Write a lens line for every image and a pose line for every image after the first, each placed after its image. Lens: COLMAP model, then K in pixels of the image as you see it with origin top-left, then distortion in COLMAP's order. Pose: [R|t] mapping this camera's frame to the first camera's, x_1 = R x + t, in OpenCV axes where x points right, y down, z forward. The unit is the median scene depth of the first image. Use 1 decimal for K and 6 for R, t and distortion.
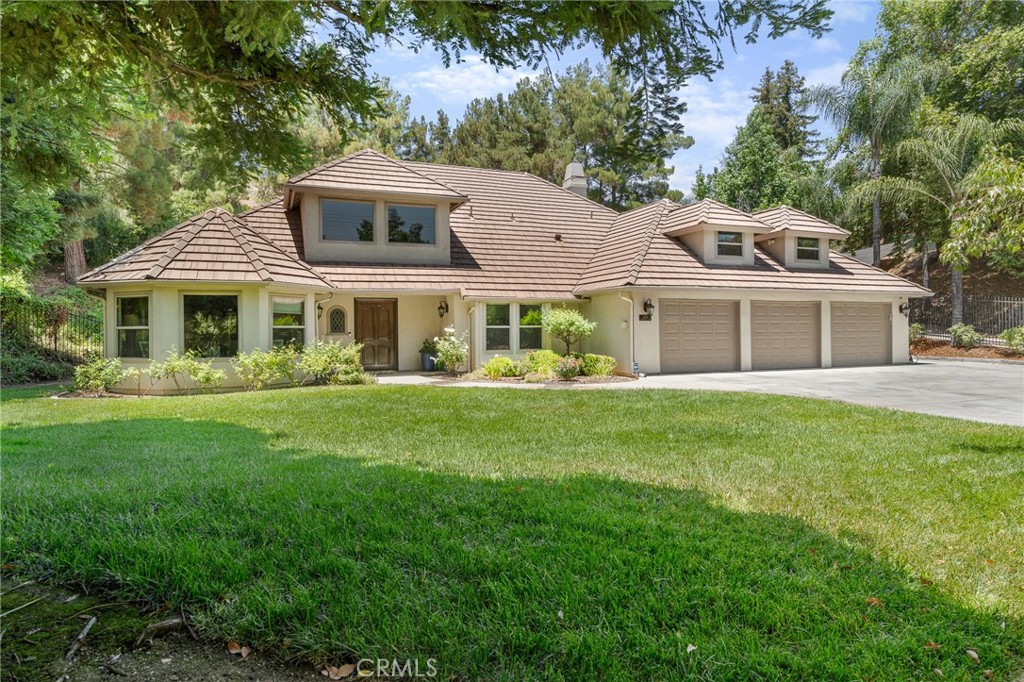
lens RADIAL K [[586.7, 0, 513.0], [0, 586.7, 332.3], [0, 0, 1]] dist [0.003914, -0.000475]
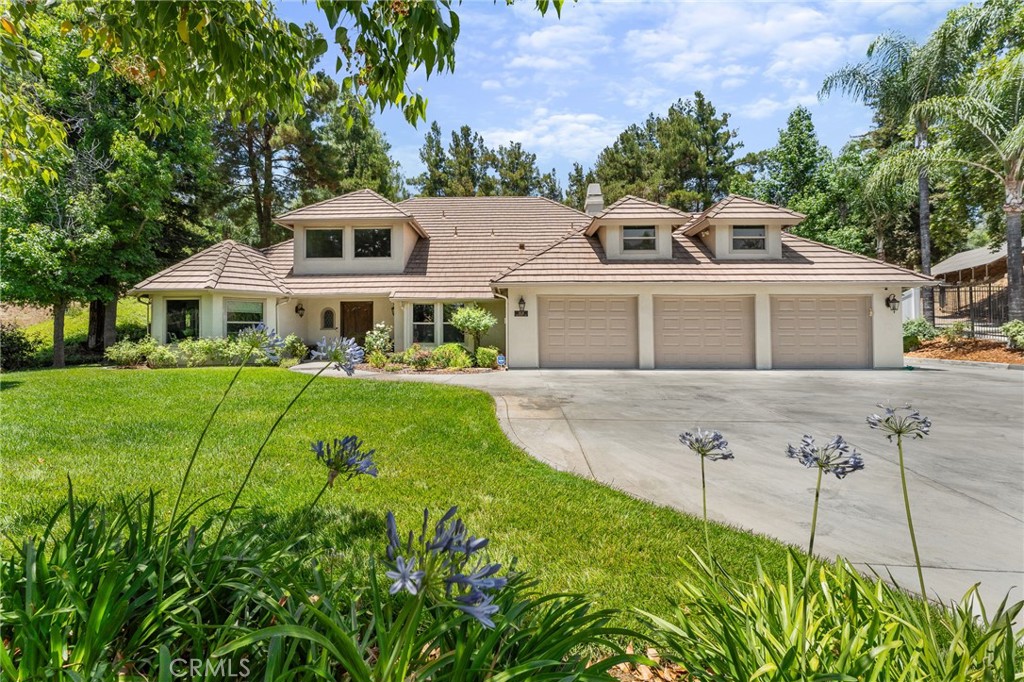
lens RADIAL K [[426.0, 0, 511.3], [0, 426.0, 329.6], [0, 0, 1]] dist [-0.002439, -0.000290]
pose [[0.918937, 0.004638, -0.394377, 0.572127], [-0.007387, 0.999958, -0.005452, 0.008478], [0.394335, 0.007923, 0.918933, 0.334754]]
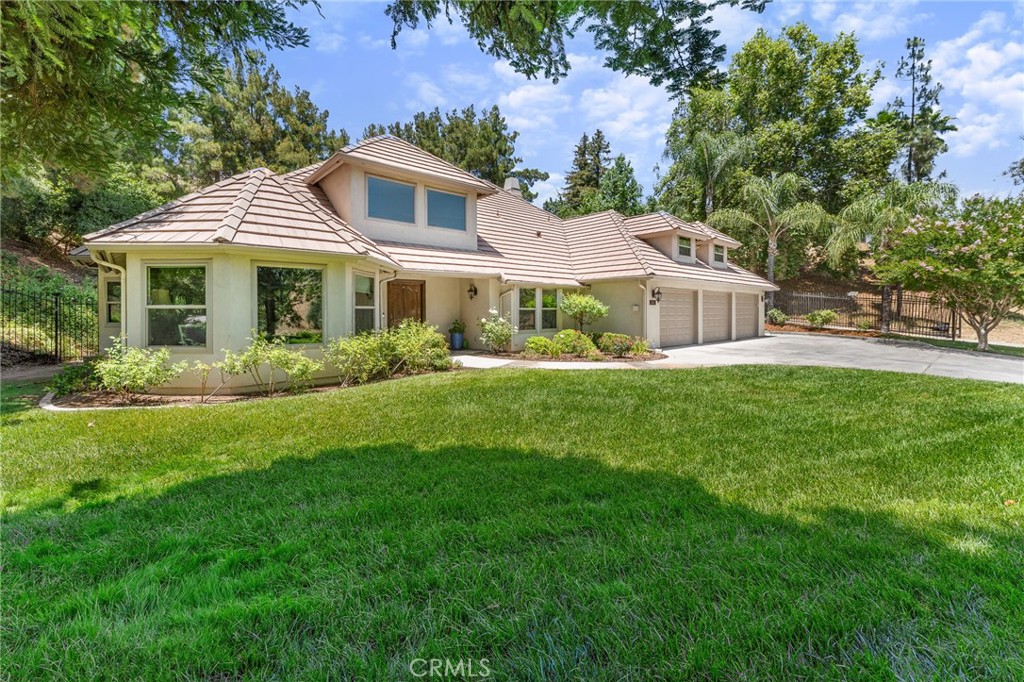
lens RADIAL K [[419.7, 0, 508.1], [0, 419.7, 312.9], [0, 0, 1]] dist [0.000855, 0.000236]
pose [[0.945478, 0.005623, 0.325636, -0.381494], [-0.006066, 0.999982, 0.000344, -0.002424], [-0.325628, -0.002300, 0.945495, 0.316007]]
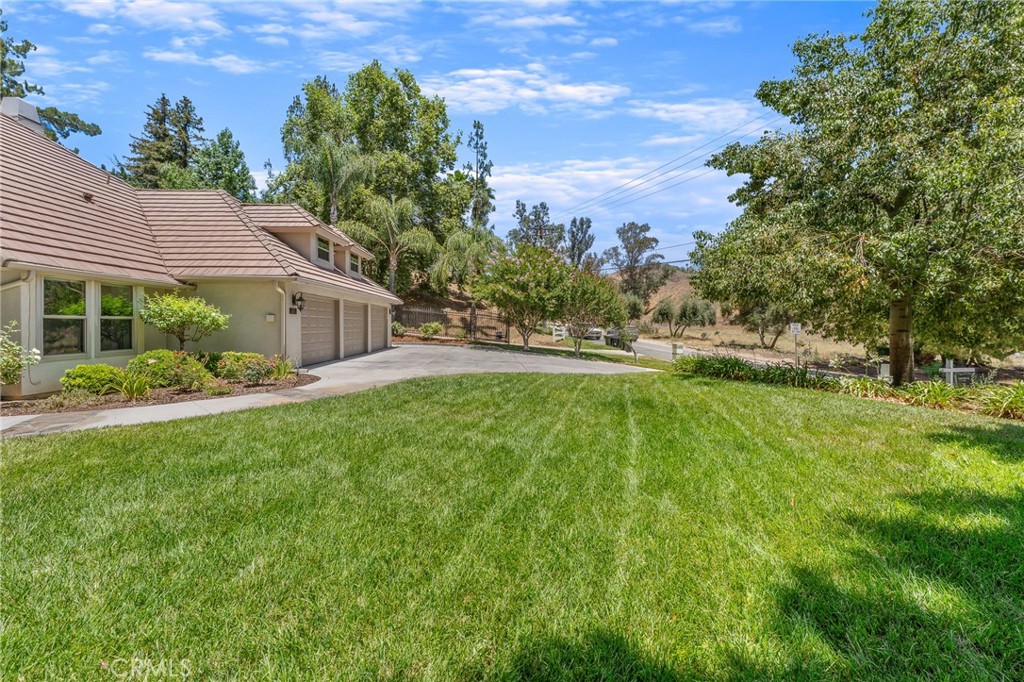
lens RADIAL K [[411.7, 0, 503.6], [0, 411.7, 327.5], [0, 0, 1]] dist [-0.001574, -0.000462]
pose [[0.355100, 0.000555, 0.934828, -0.321456], [0.002488, 0.999996, -0.001539, 0.004149], [-0.934825, 0.002873, 0.355097, 0.492463]]
